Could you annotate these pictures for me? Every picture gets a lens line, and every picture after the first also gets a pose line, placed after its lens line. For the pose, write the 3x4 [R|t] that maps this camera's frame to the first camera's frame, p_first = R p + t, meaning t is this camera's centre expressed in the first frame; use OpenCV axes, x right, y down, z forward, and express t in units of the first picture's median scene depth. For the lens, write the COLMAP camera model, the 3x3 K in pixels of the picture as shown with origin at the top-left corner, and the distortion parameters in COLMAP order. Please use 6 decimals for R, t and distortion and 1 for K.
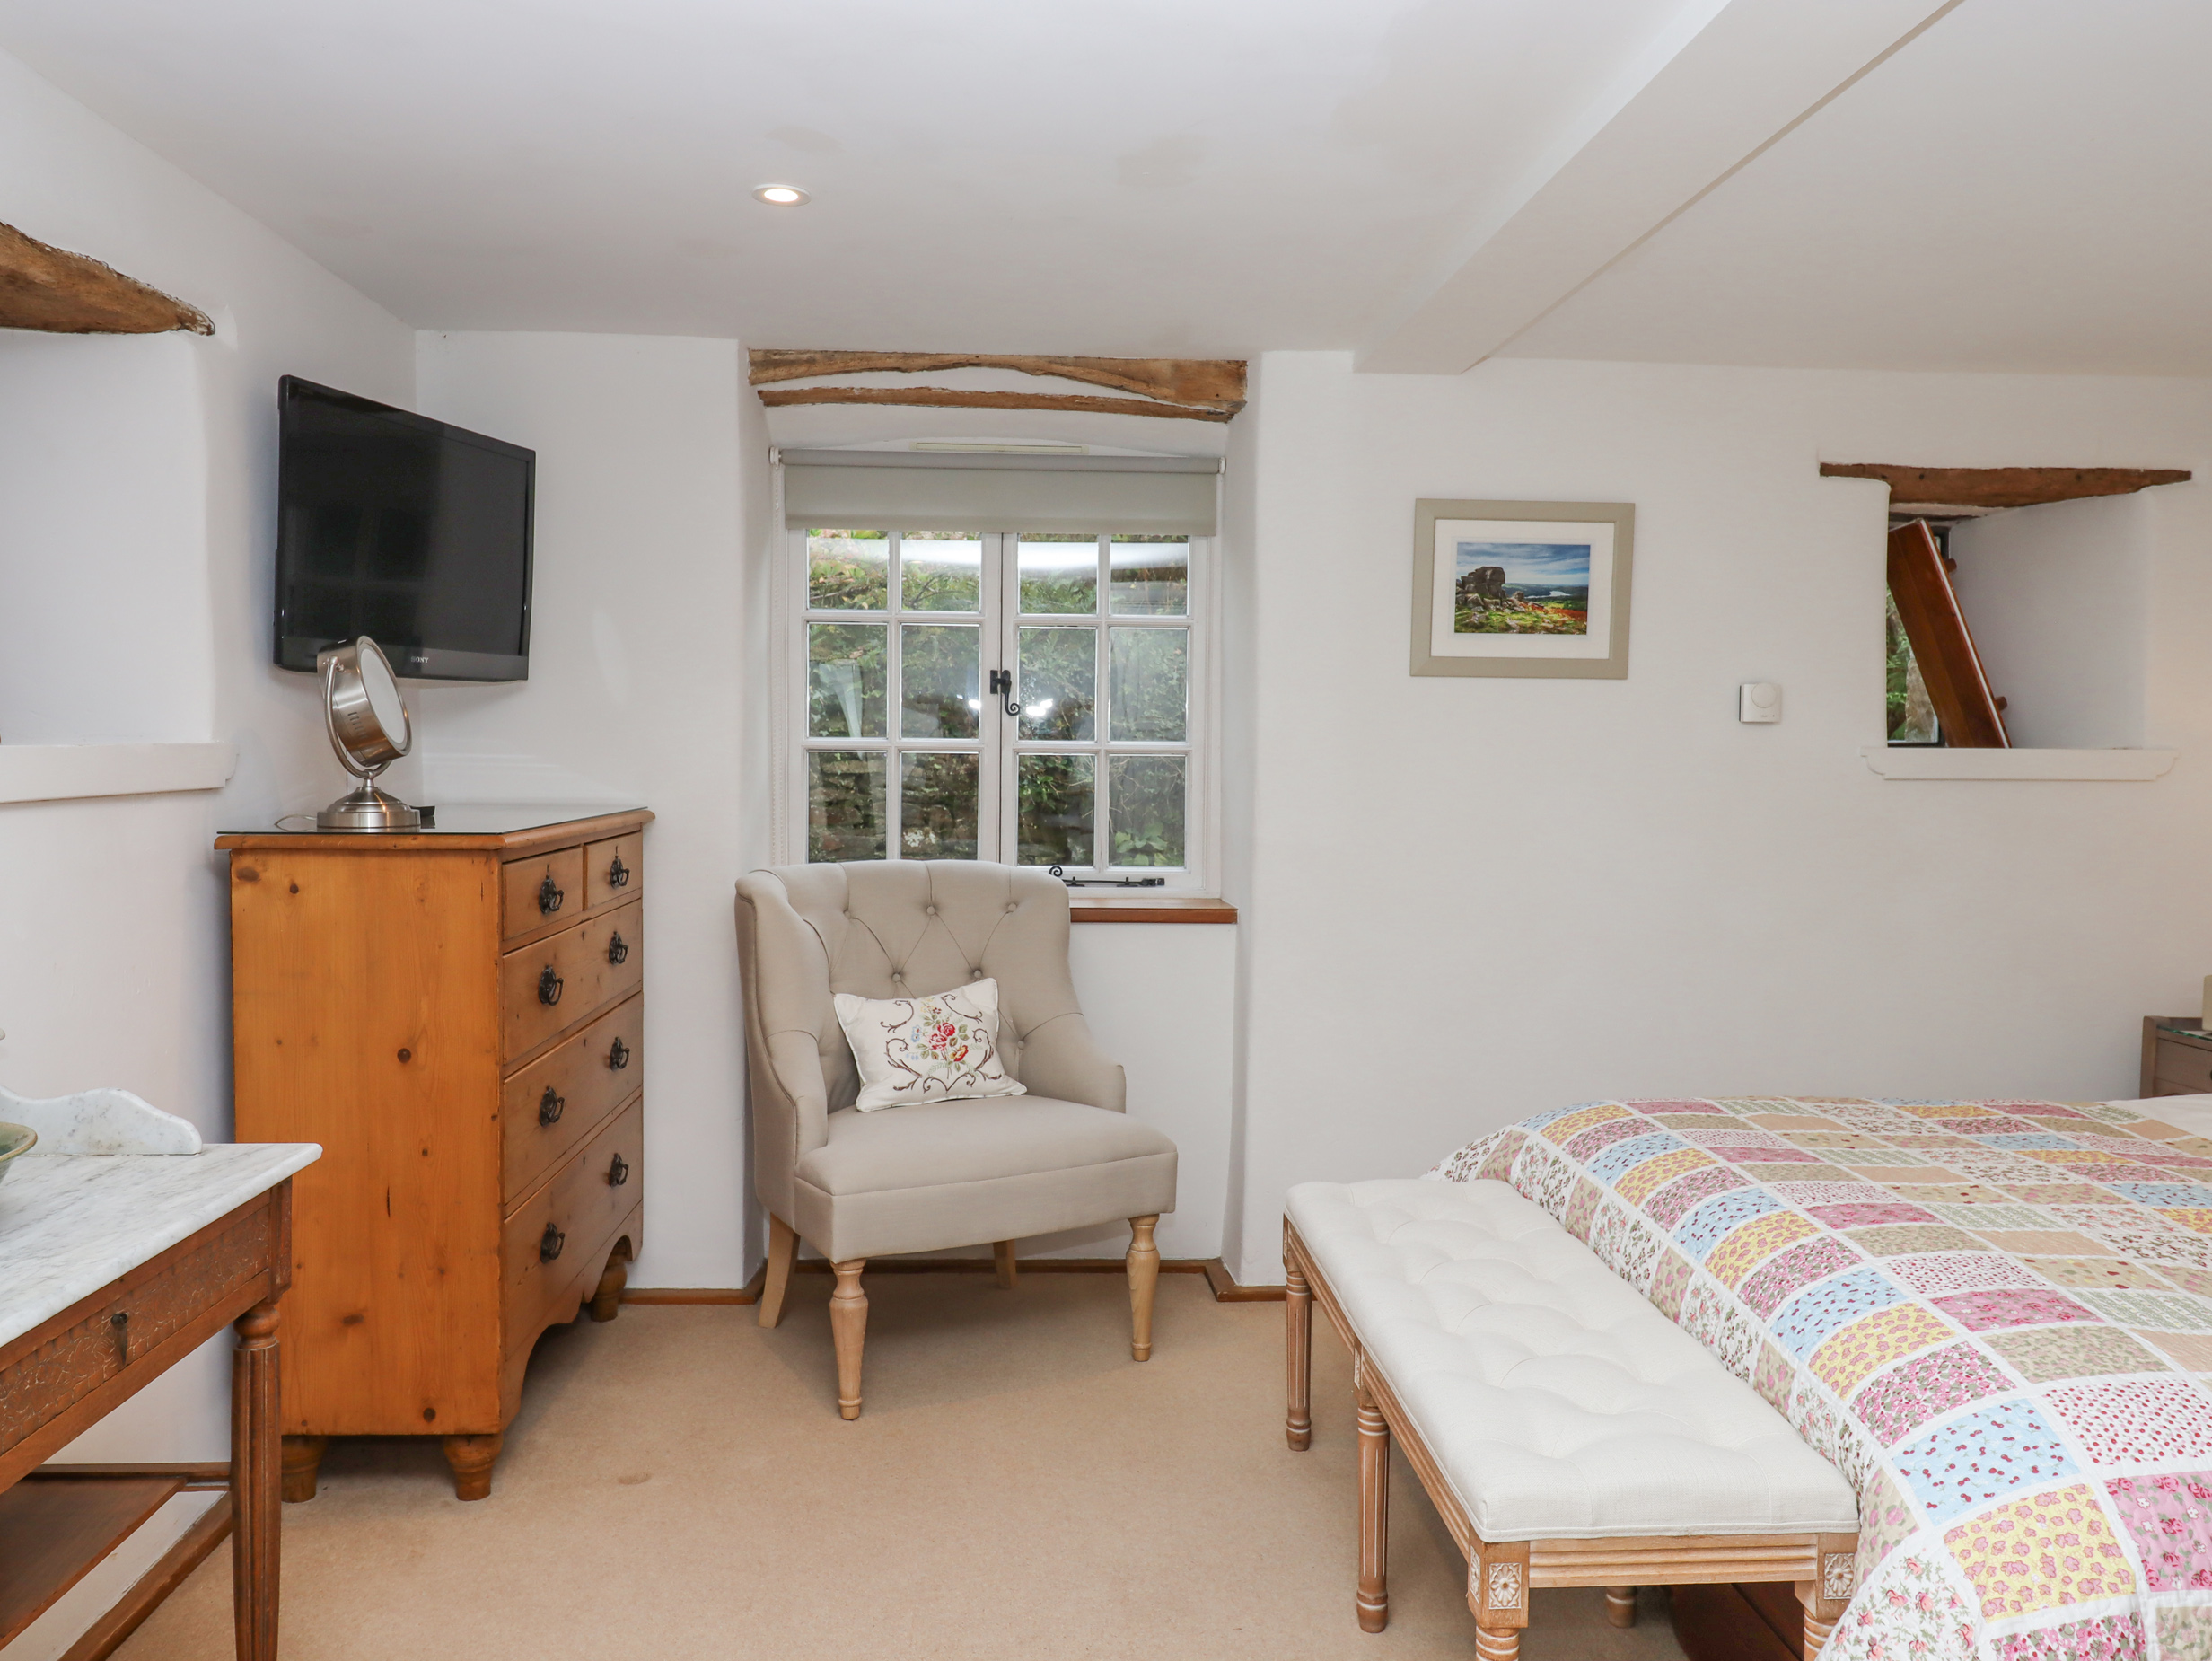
lens RADIAL K [[1683.8, 0, 1108.8], [0, 1683.8, 844.8], [0, 0, 1]] dist [0.014688, -0.027842]
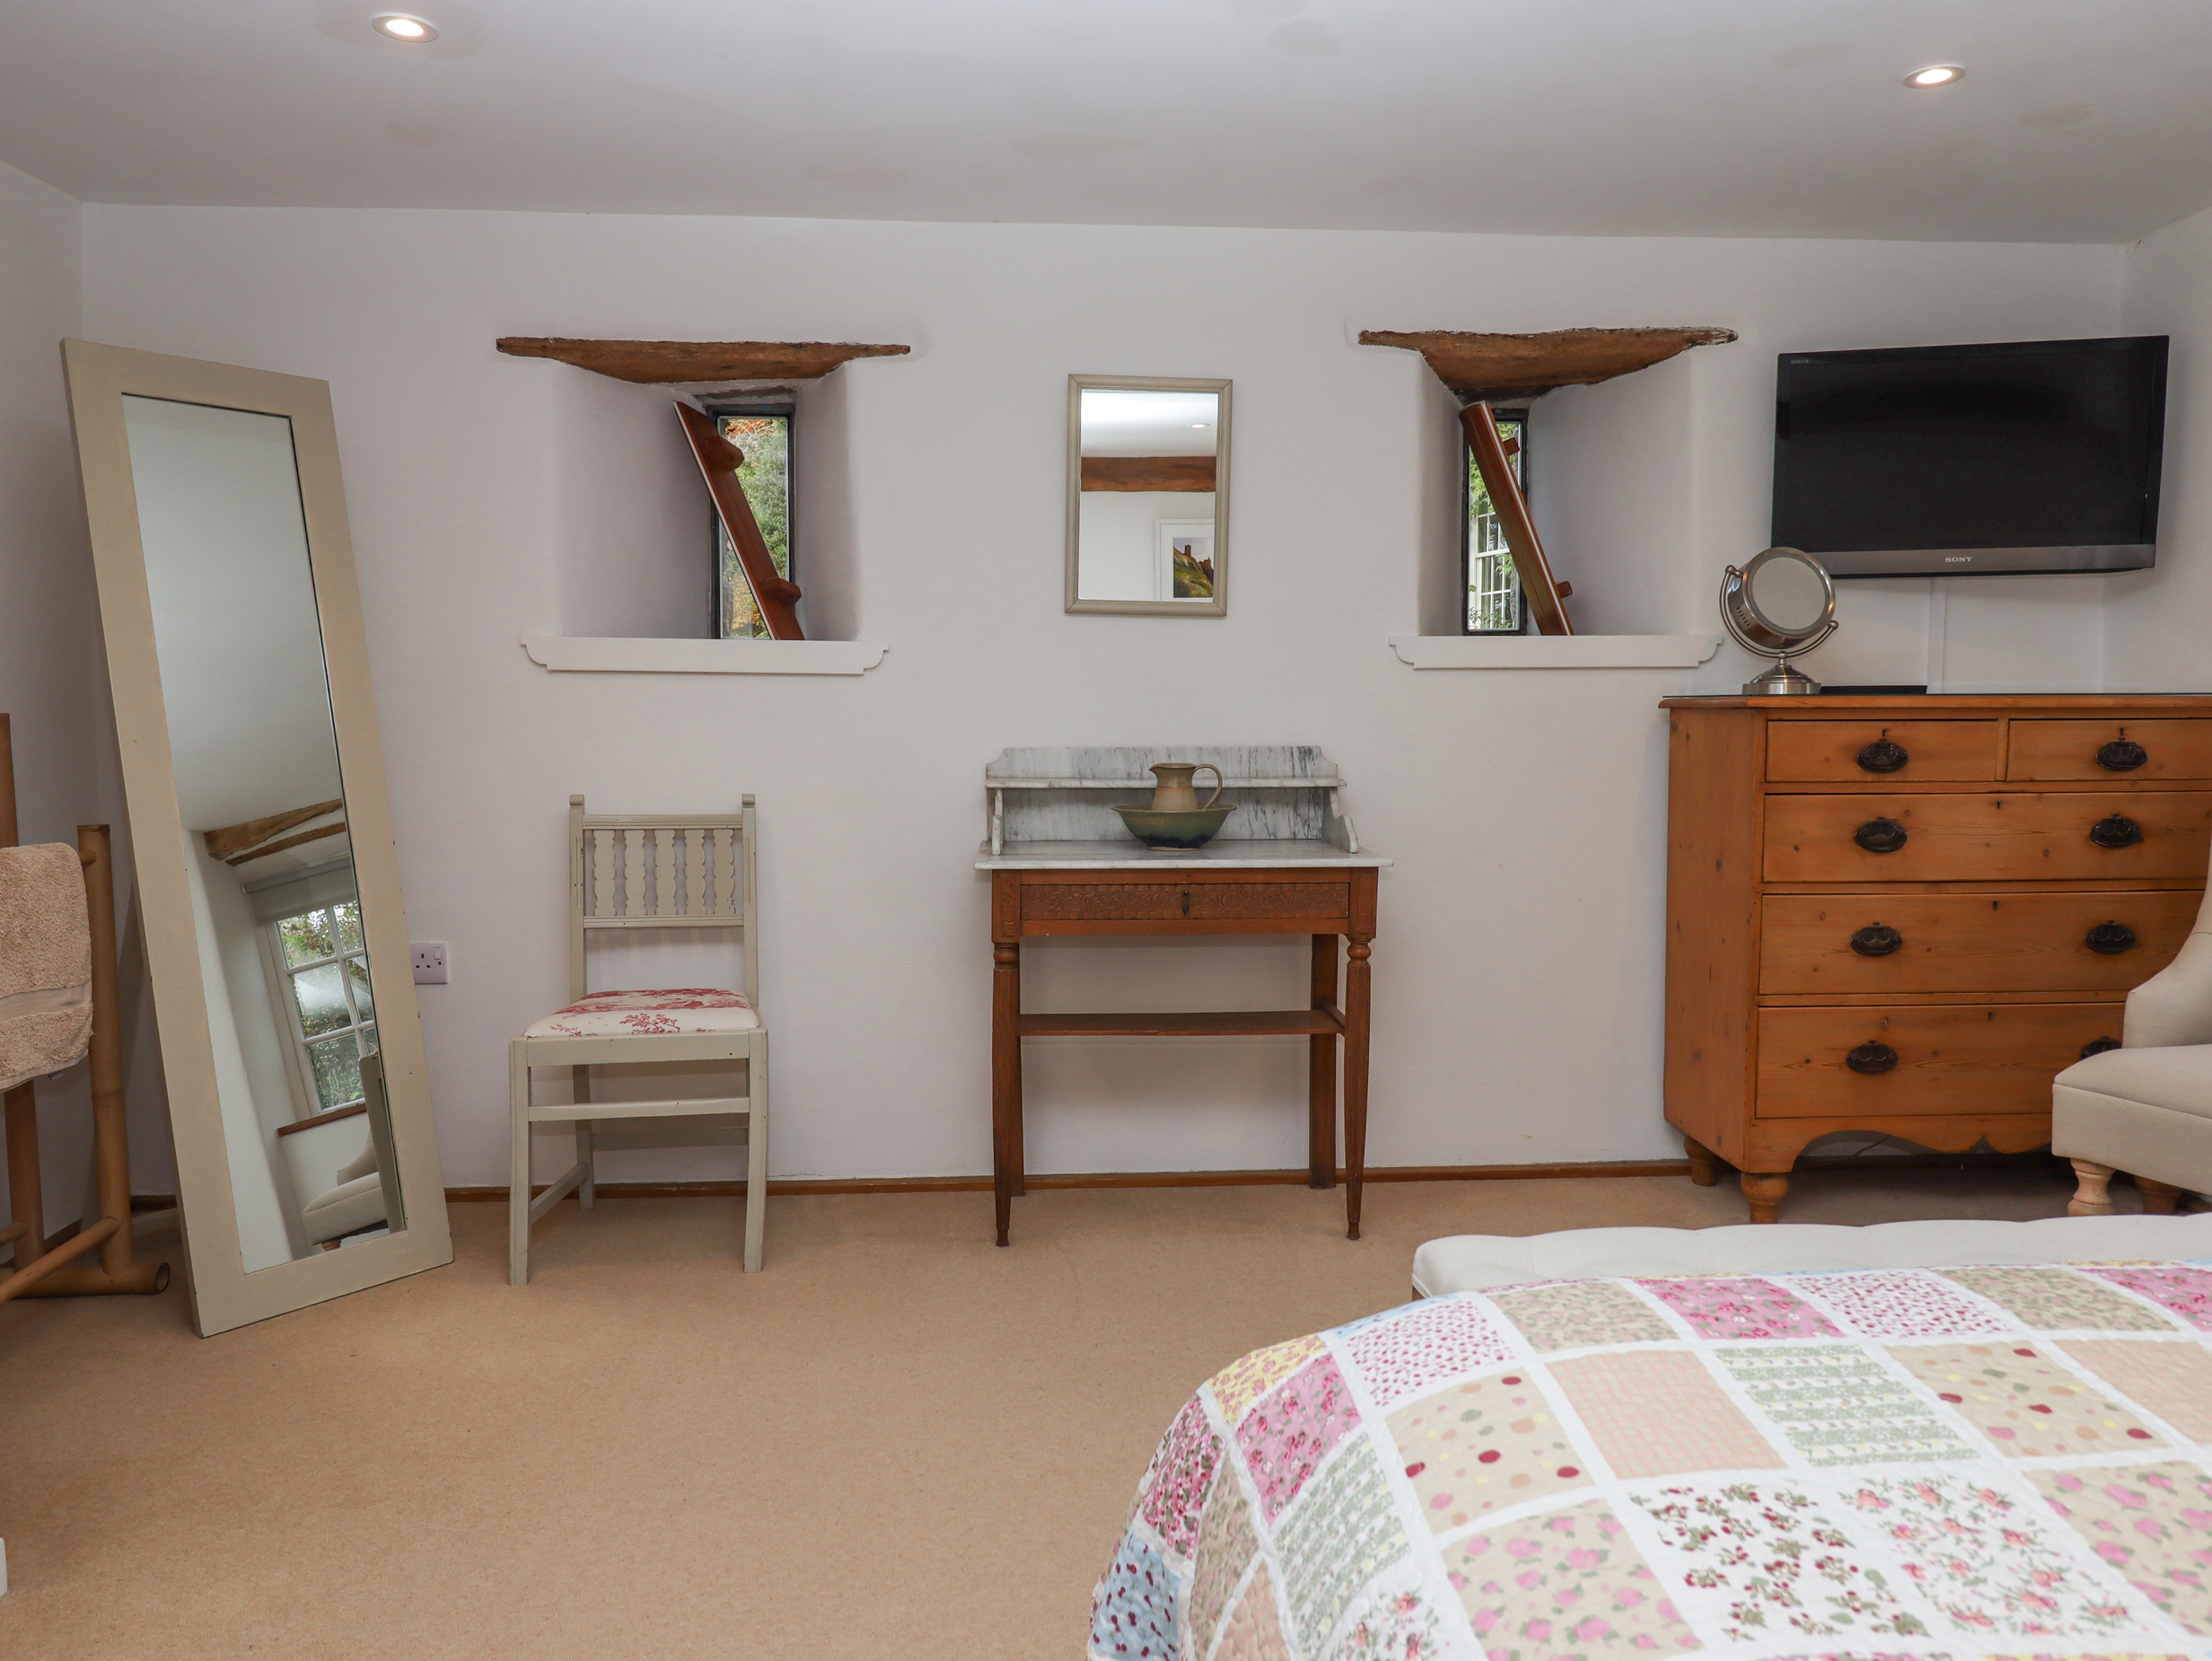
lens RADIAL K [[1541.6, 0, 1124.9], [0, 1541.6, 839.1], [0, 0, 1]] dist [0.013646, -0.017117]
pose [[0.023367, 0.078974, -0.996603, 0.569729], [-0.057425, 0.995335, 0.077527, 0.027448], [0.998076, 0.055419, 0.027794, 0.365343]]
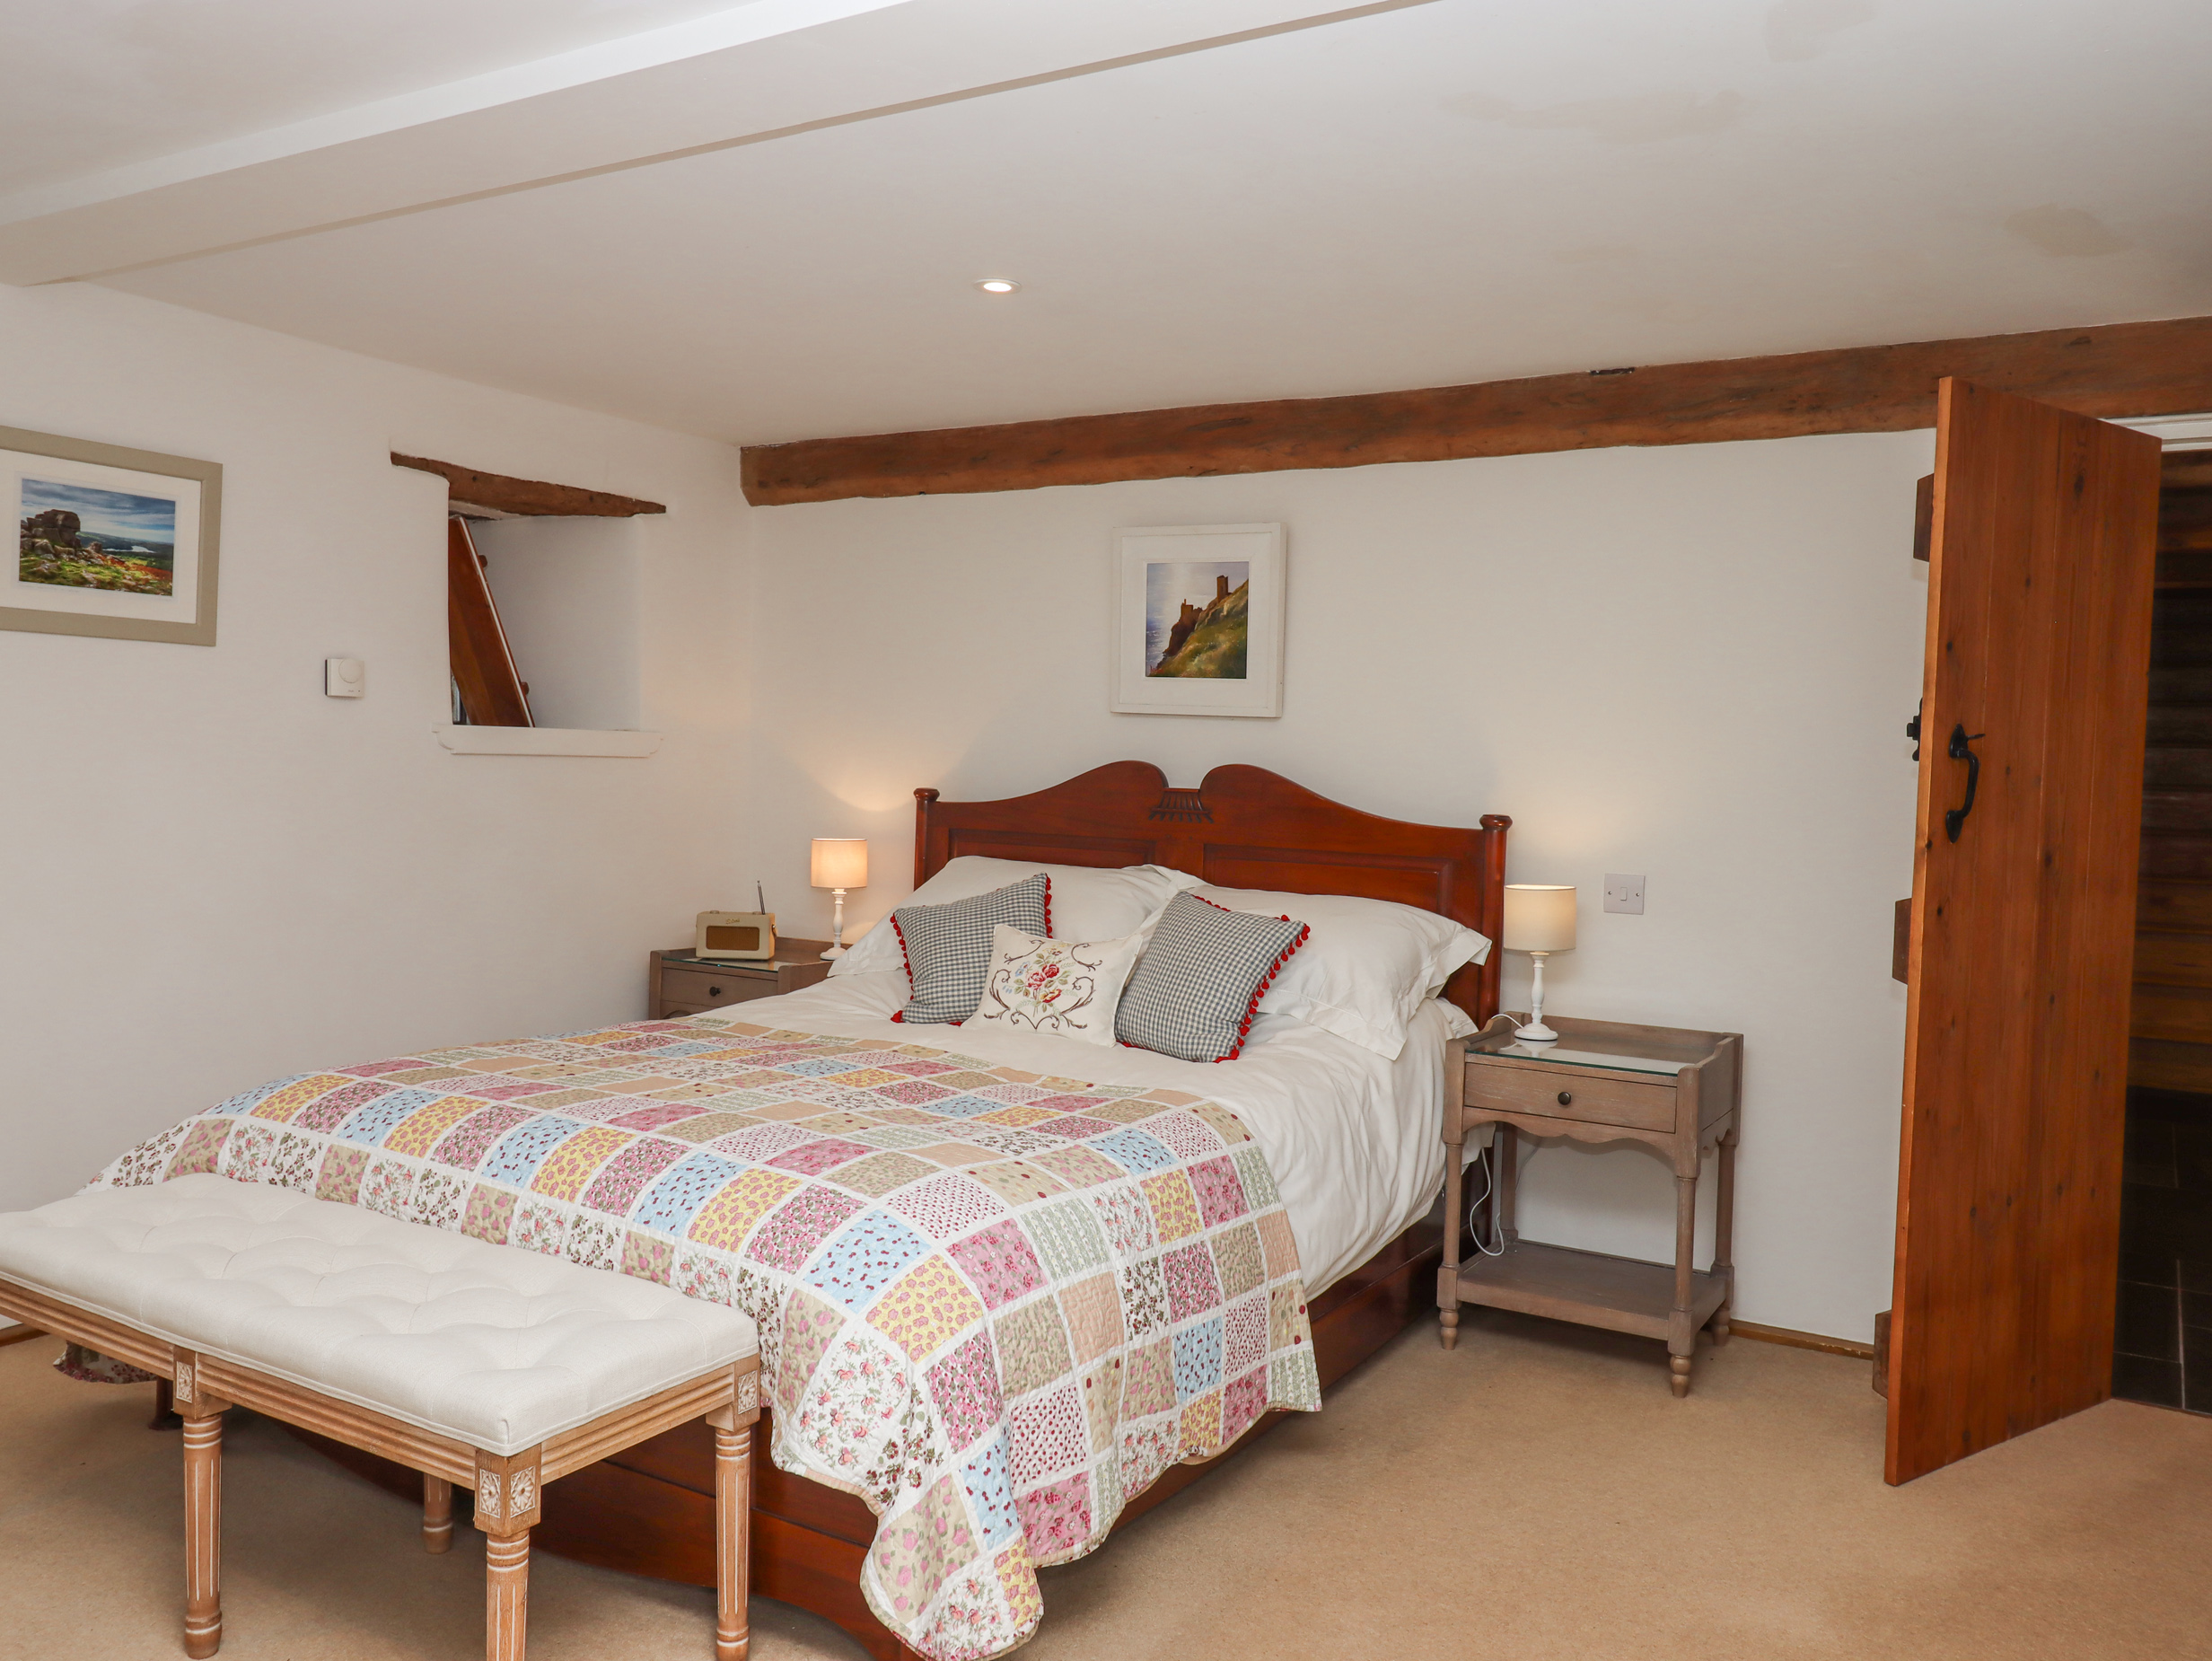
lens RADIAL K [[1683.8, 0, 1128.1], [0, 1683.8, 823.0], [0, 0, 1]] dist [0.014688, -0.027842]
pose [[0.565869, -0.023057, 0.824173, -0.201868], [0.022688, 0.999666, 0.012390, 0.002606], [-0.824183, 0.011688, 0.566203, 0.028744]]
